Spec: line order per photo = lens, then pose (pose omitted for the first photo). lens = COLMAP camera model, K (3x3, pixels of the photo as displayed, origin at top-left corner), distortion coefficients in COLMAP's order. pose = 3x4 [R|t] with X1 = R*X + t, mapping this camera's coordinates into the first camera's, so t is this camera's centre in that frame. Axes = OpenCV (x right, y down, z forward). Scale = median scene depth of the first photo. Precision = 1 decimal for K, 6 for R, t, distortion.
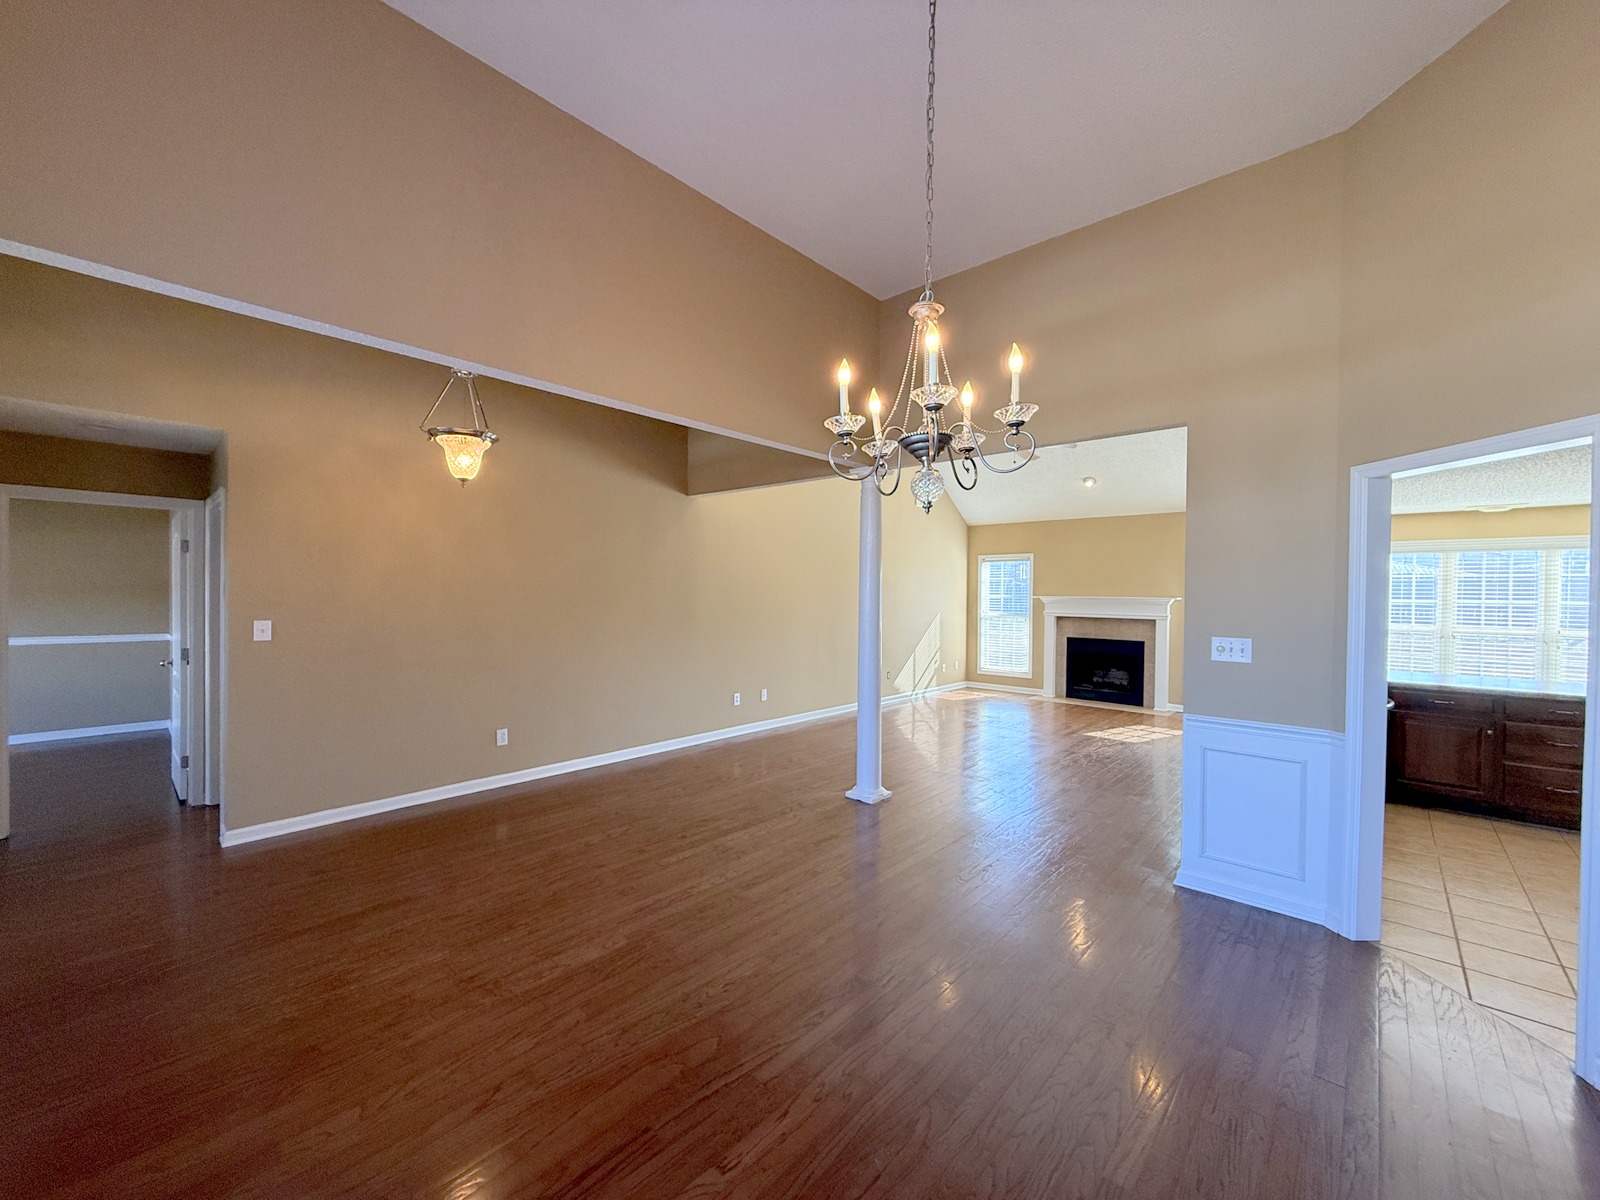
lens RADIAL K [[636.3, 0, 800.0], [0, 636.3, 600.0], [0, 0, 1]] dist [0.005316, 0.000107]
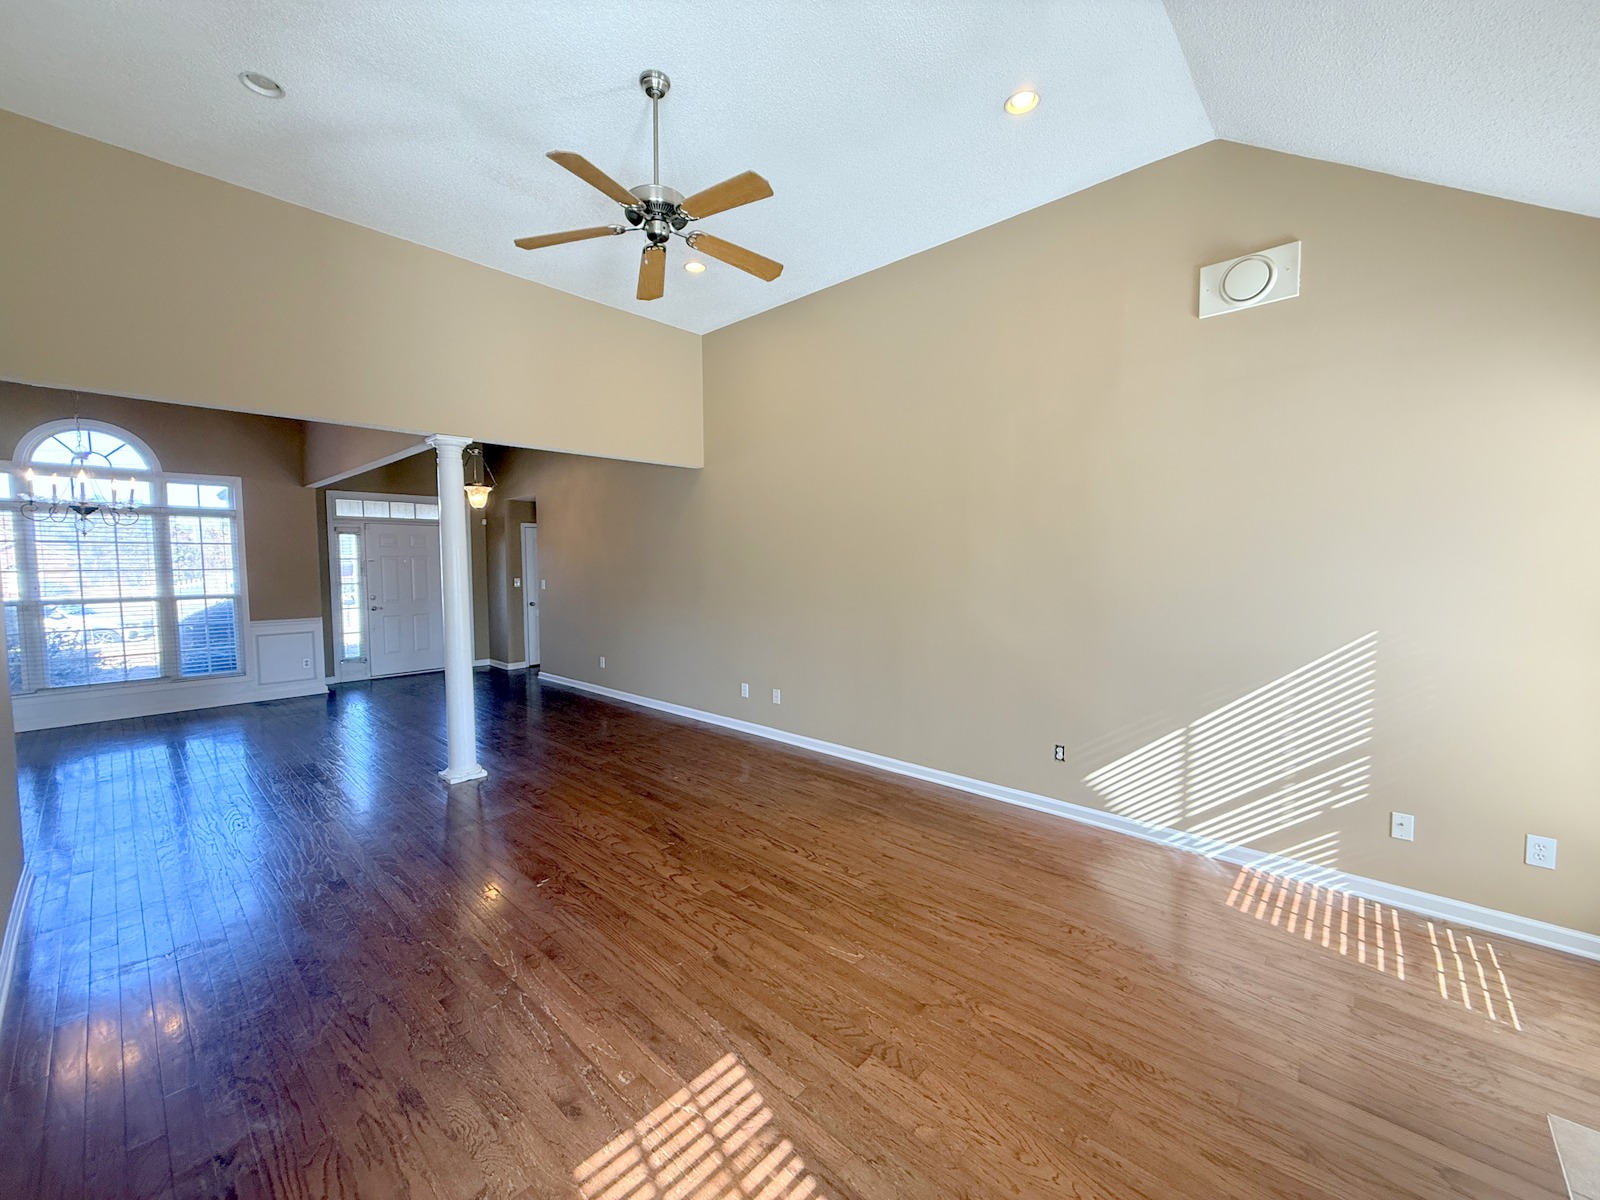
lens RADIAL K [[636.3, 0, 800.0], [0, 636.3, 600.0], [0, 0, 1]] dist [0.005316, 0.000107]
pose [[-0.009652, 0.054813, -0.998450, 0.545972], [-0.003947, 0.998487, 0.054853, -0.010717], [0.999946, 0.004470, -0.009421, 0.776256]]
